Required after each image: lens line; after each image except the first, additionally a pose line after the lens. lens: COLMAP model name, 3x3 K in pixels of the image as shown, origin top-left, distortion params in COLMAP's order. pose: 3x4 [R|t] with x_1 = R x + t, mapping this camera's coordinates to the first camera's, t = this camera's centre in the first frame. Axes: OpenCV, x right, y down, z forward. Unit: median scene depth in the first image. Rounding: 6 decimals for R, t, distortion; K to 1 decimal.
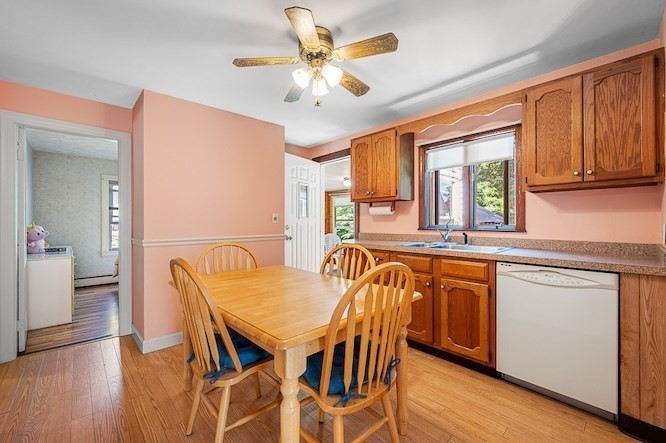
lens RADIAL K [[279.3, 0, 330.9], [0, 279.3, 223.5], [0, 0, 1]] dist [0.000024, 0.000247]
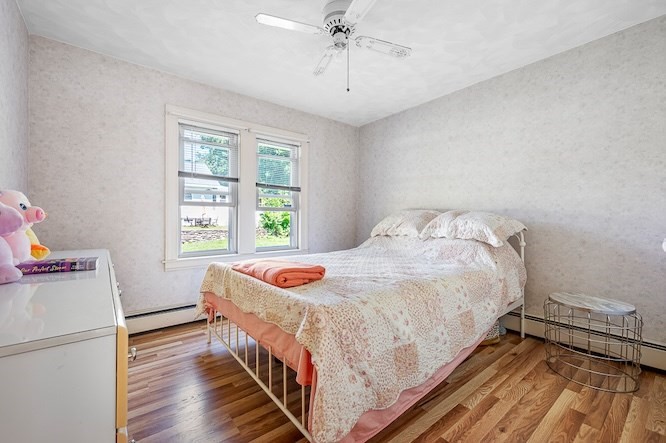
lens RADIAL K [[279.3, 0, 333.6], [0, 279.3, 221.0], [0, 0, 1]] dist [0.000024, 0.000247]
pose [[0.998162, -0.003212, -0.060509, -0.493783], [0.002908, 0.999983, -0.005104, 0.034793], [0.060524, 0.004918, 0.998155, 0.523747]]
